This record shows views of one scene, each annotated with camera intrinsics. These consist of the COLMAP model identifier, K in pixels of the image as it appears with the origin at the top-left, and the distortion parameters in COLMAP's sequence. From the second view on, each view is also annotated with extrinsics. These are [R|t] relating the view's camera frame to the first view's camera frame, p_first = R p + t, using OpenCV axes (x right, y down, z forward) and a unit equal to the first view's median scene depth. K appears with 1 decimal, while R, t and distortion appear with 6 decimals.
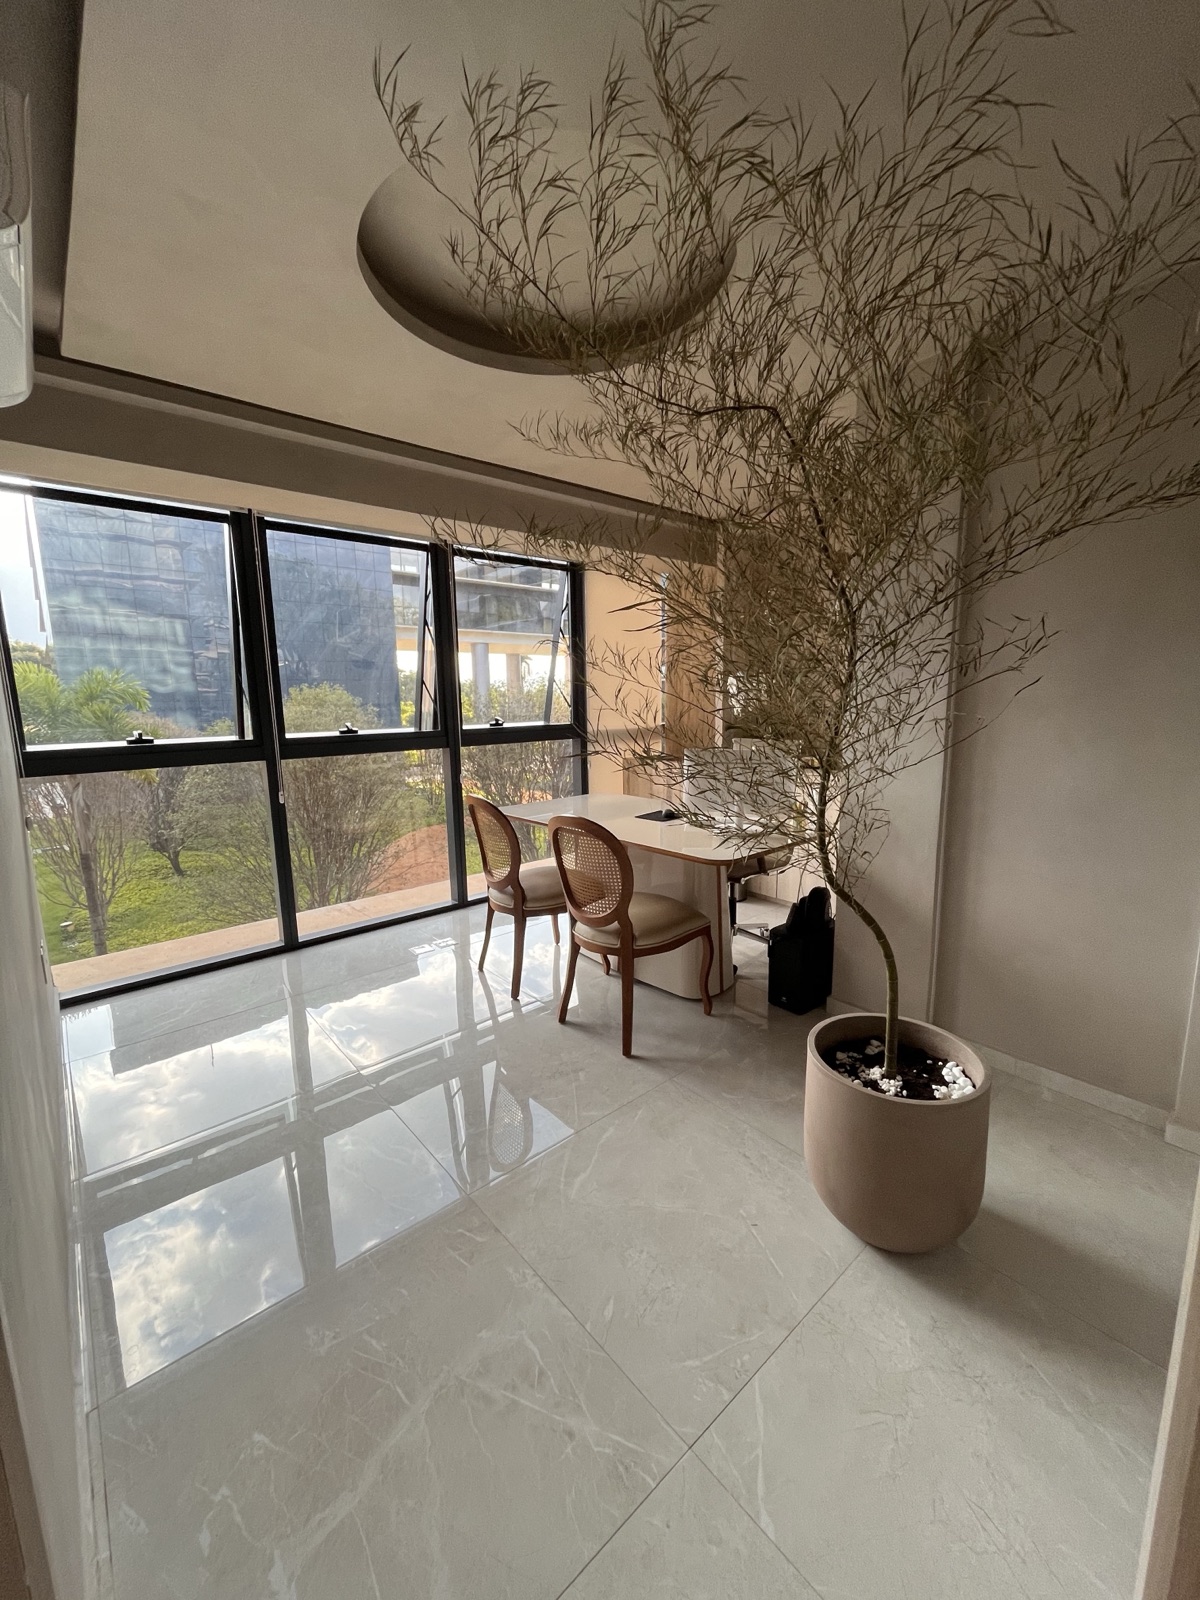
lens RADIAL K [[645.1, 0, 601.4], [0, 645.1, 795.4], [0, 0, 1]] dist [0.001044, -0.000700]
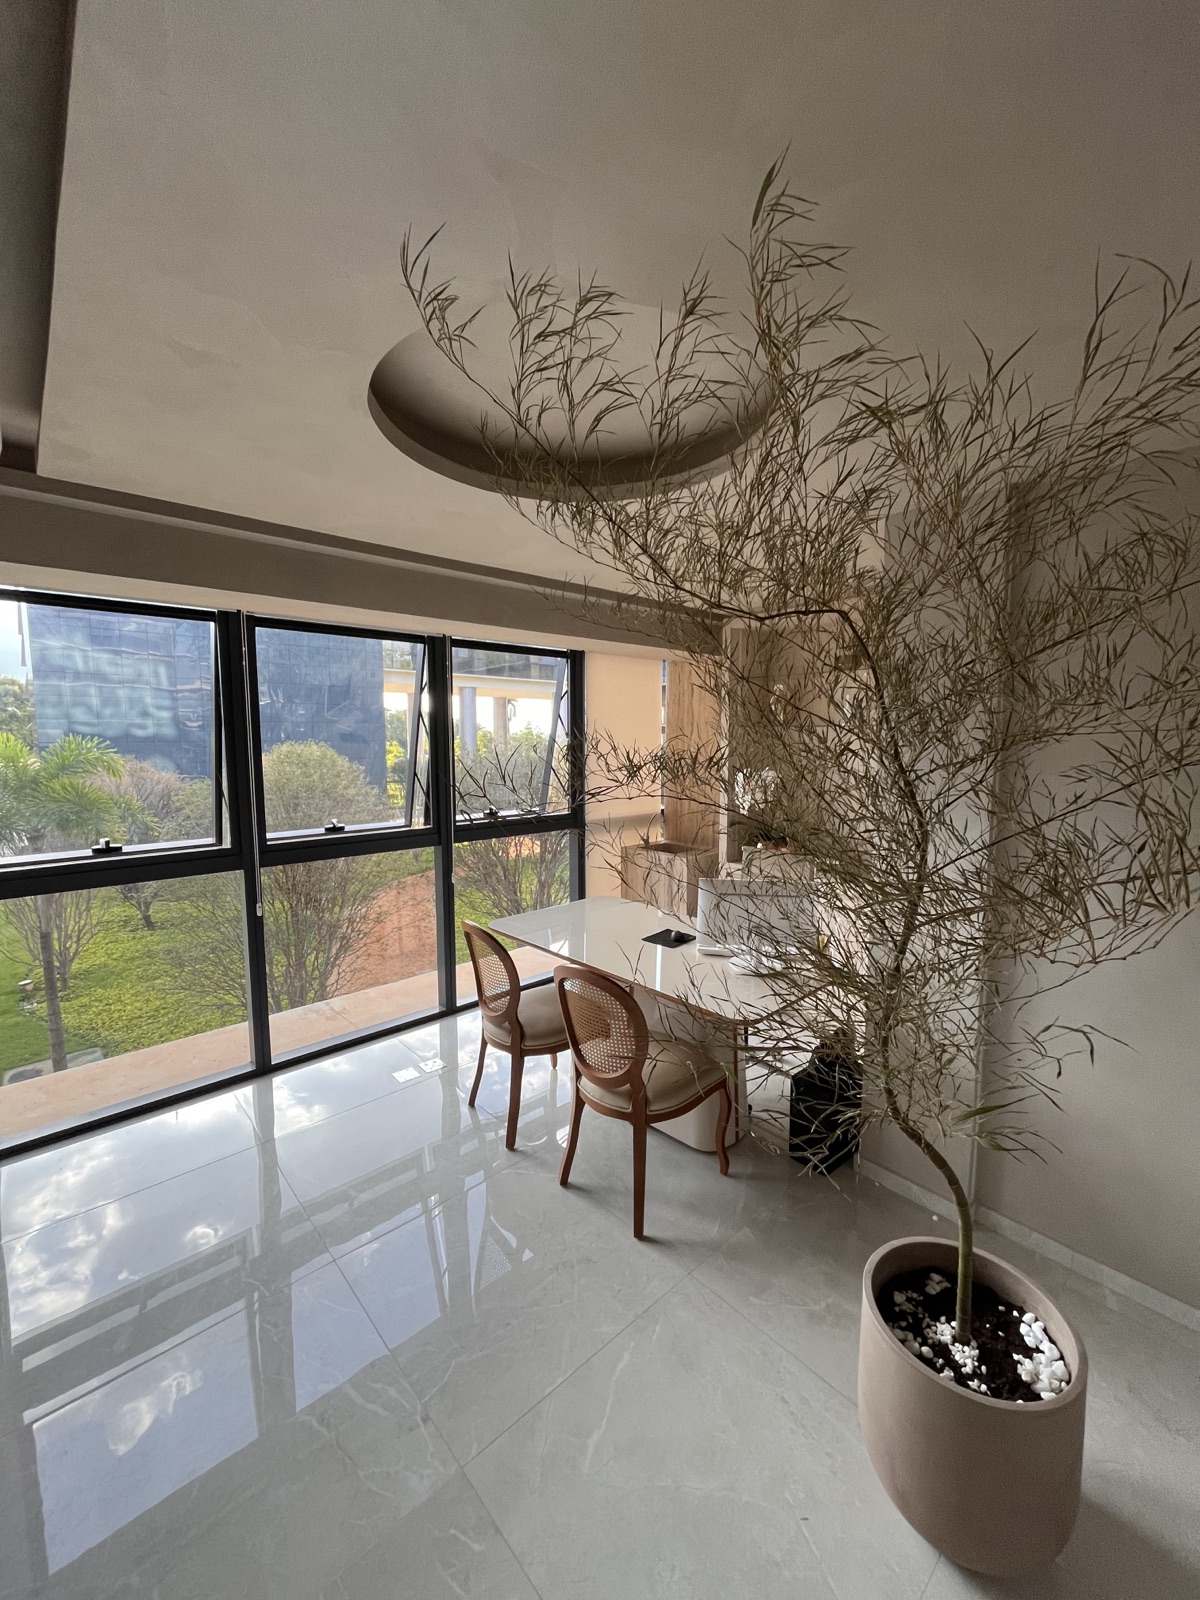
lens RADIAL K [[645.1, 0, 601.2], [0, 645.1, 797.2], [0, 0, 1]] dist [0.001044, -0.000700]
pose [[0.999612, 0.013787, 0.024215, -0.032647], [-0.012316, 0.998131, -0.059856, -0.116995], [-0.024995, 0.059535, 0.997913, 0.059070]]
